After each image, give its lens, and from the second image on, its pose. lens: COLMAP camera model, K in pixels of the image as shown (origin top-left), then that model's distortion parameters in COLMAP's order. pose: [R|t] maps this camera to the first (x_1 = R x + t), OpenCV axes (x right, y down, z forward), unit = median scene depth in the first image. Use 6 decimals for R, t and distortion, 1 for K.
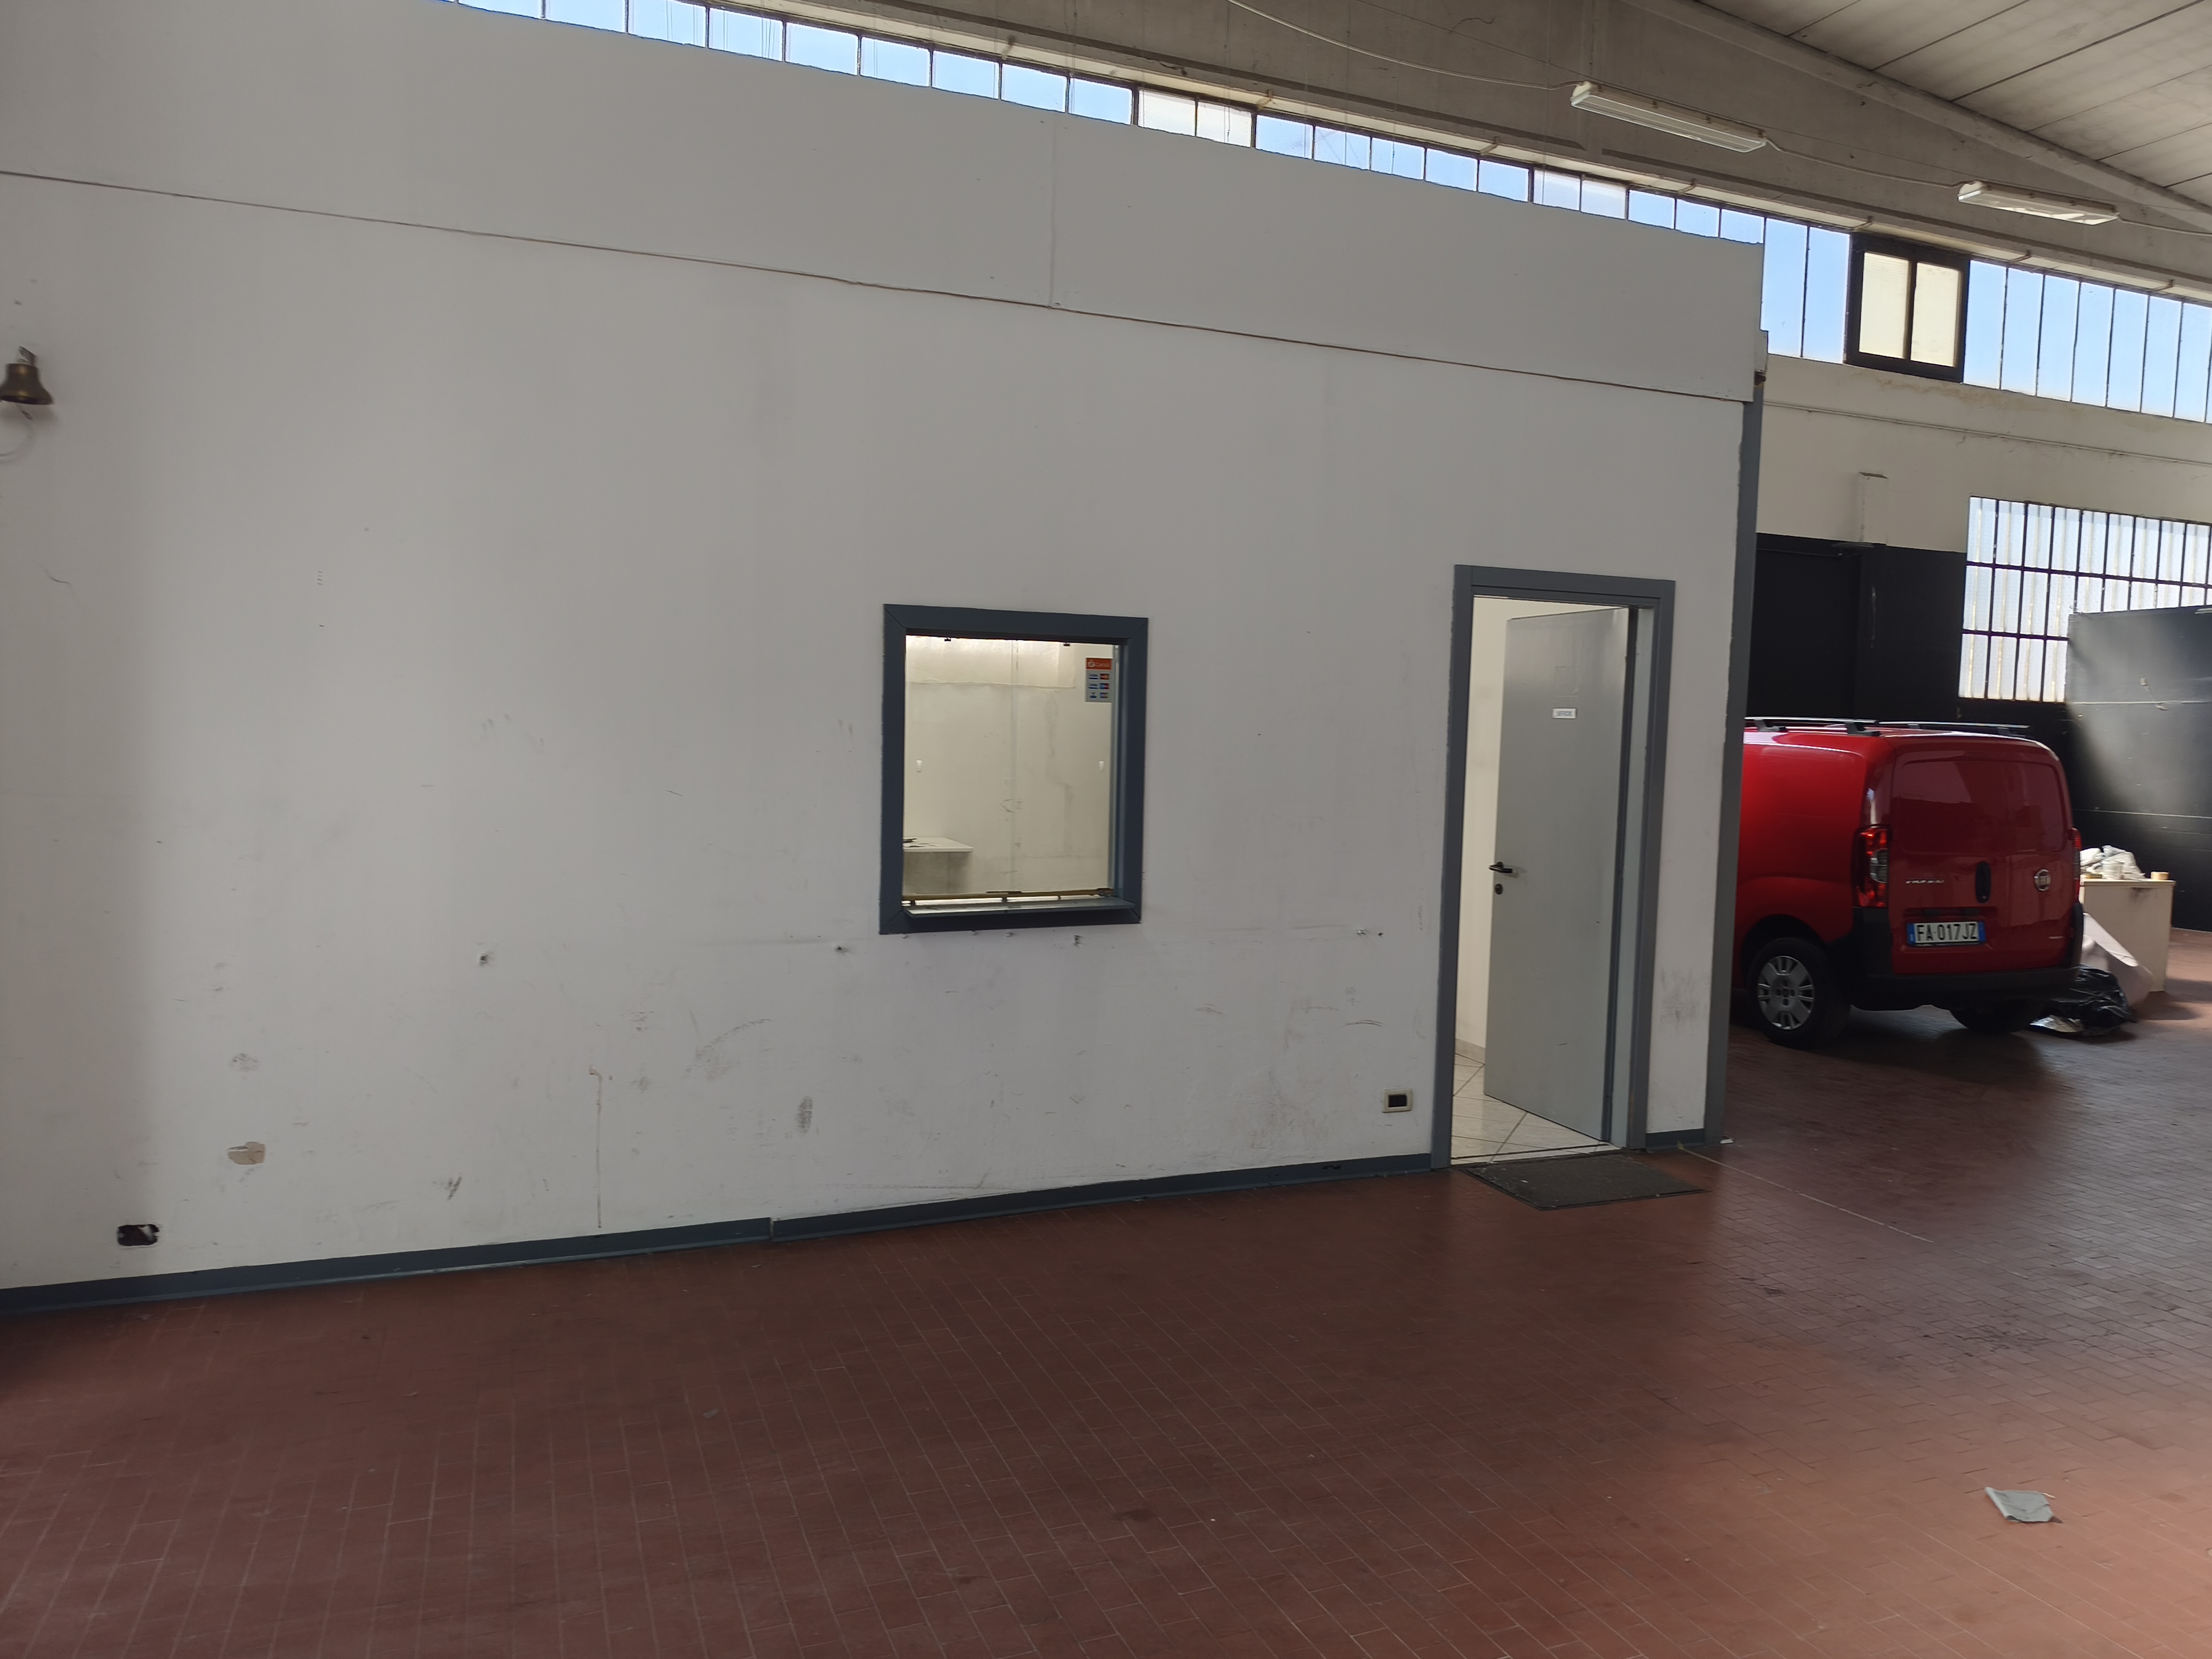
lens RADIAL K [[1513.4, 0, 1166.7], [0, 1513.4, 835.2], [0, 0, 1]] dist [0.018452, -0.025255]
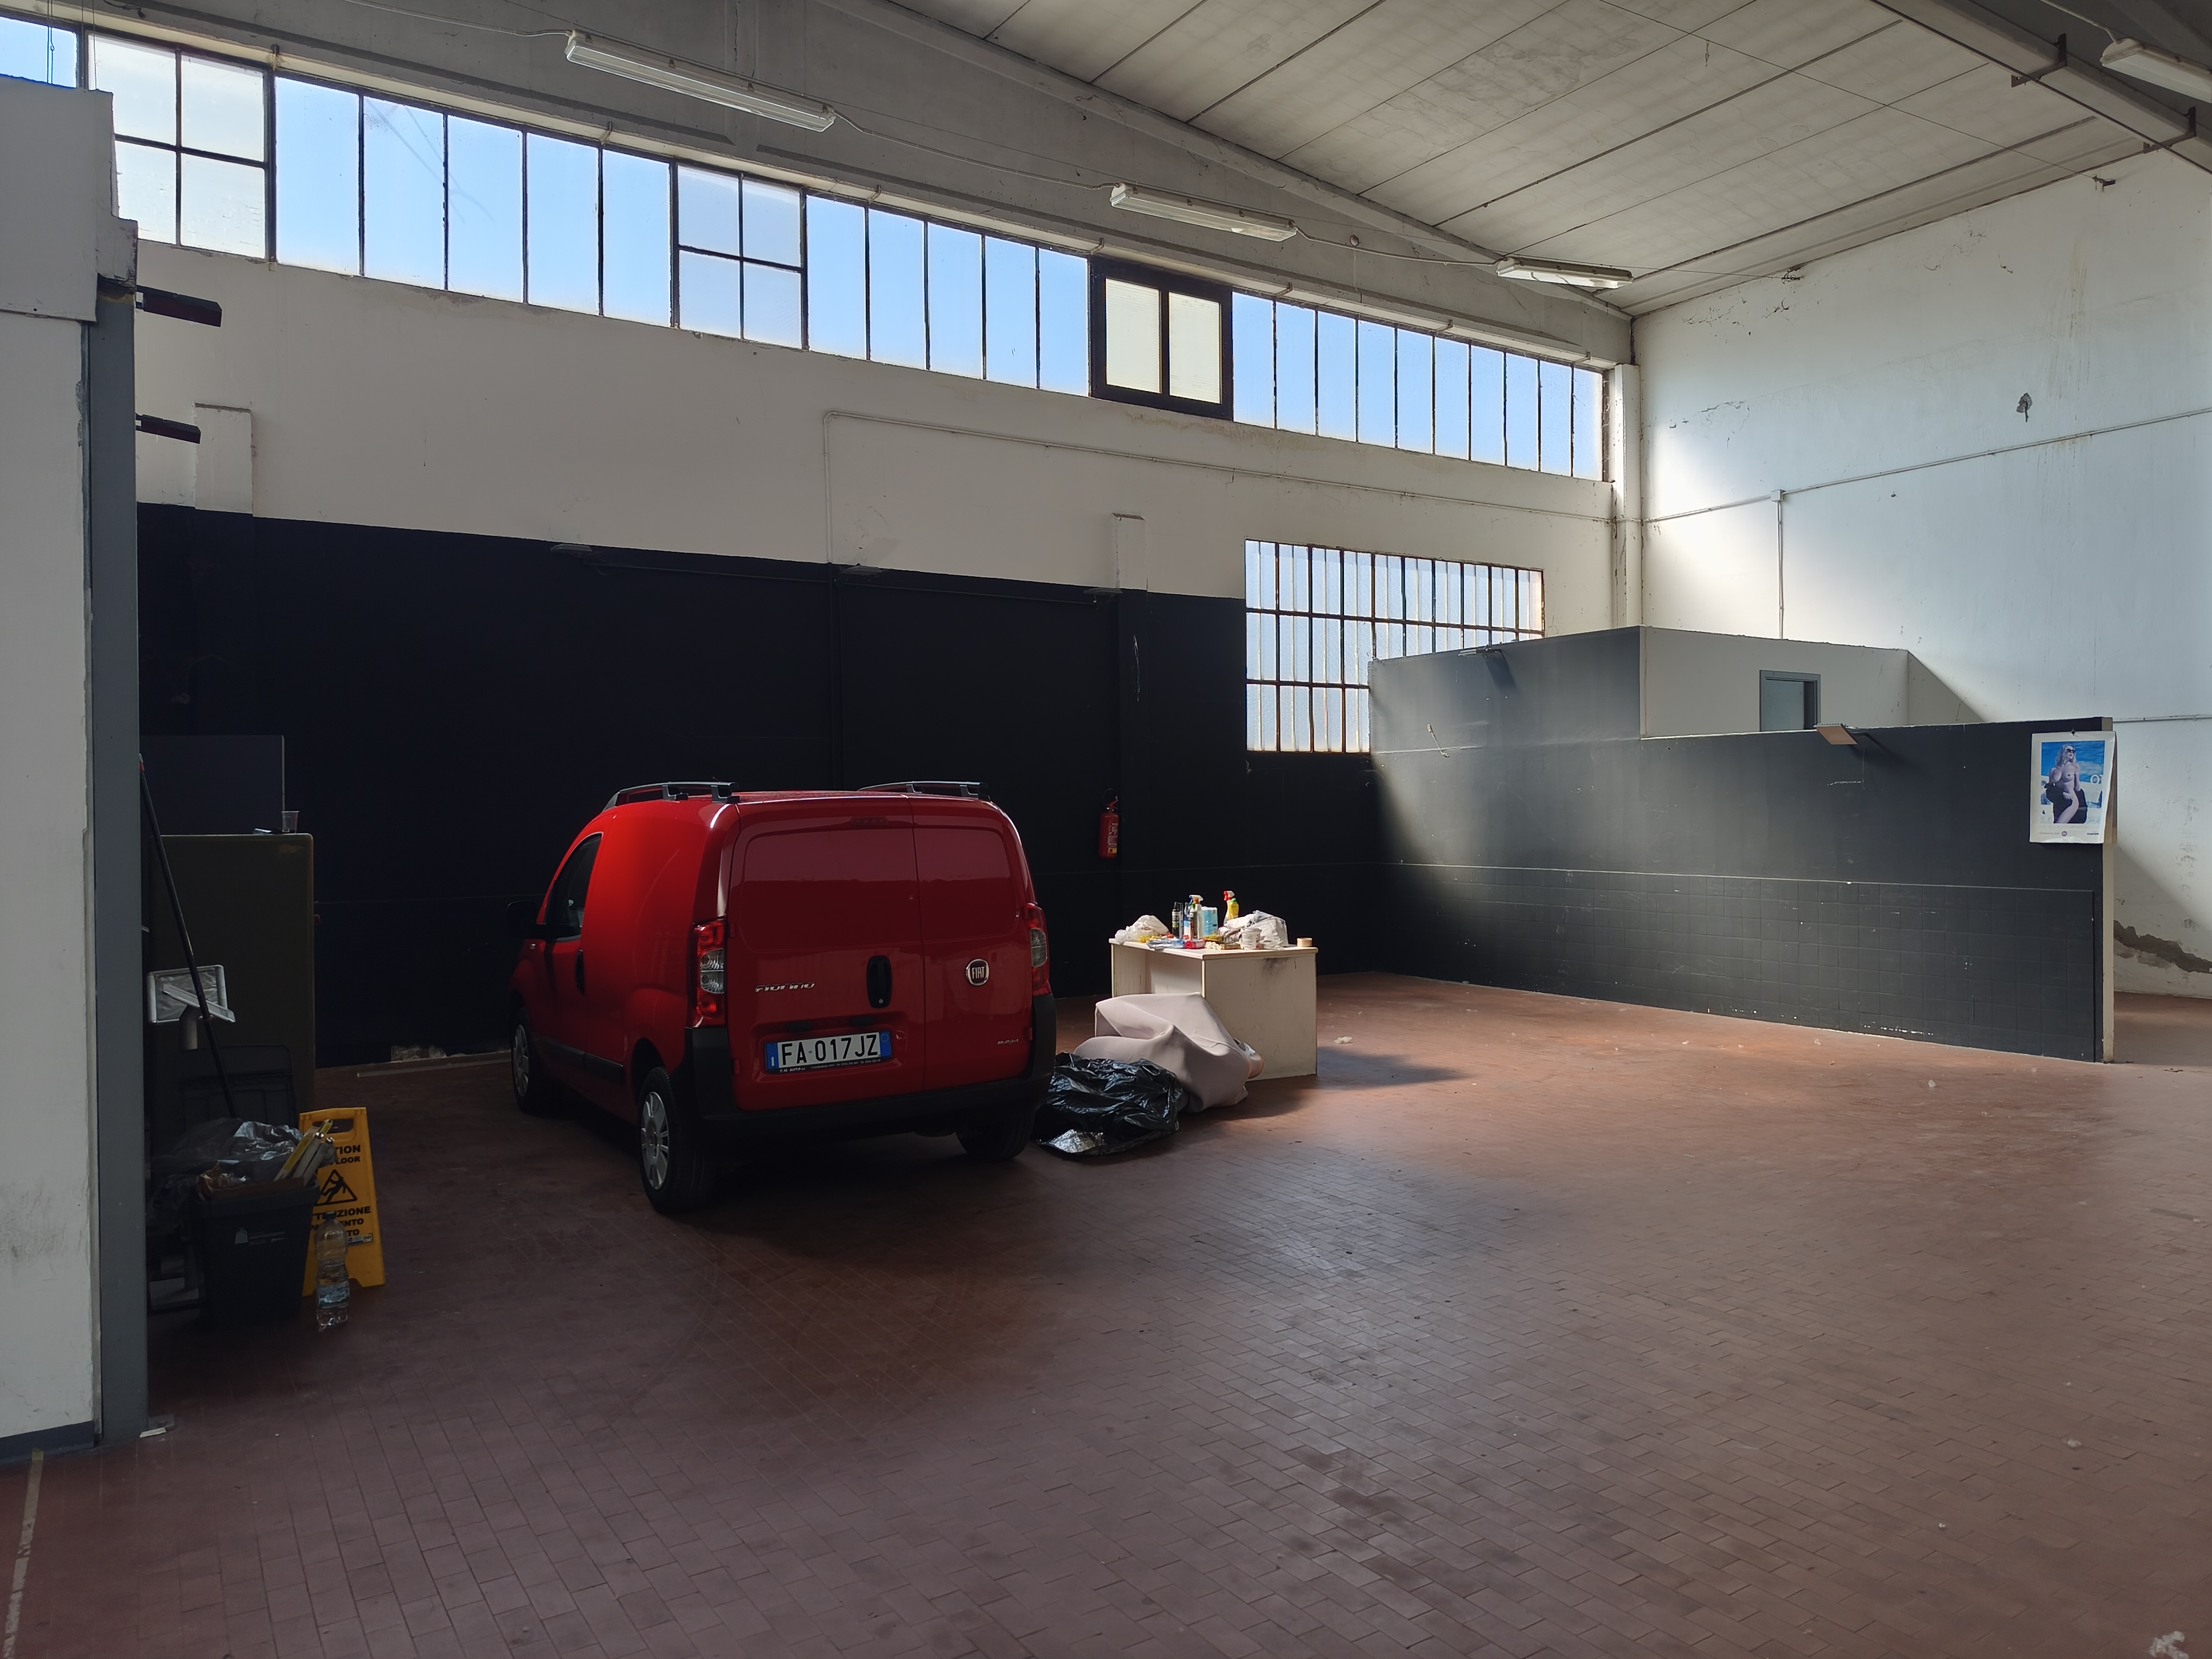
lens RADIAL K [[1513.4, 0, 1103.8], [0, 1513.4, 816.3], [0, 0, 1]] dist [0.018452, -0.025255]
pose [[0.982212, -0.039195, 0.183639, 0.368881], [0.050338, 0.997137, -0.056417, -0.003492], [-0.180902, 0.064657, 0.981373, 0.146614]]
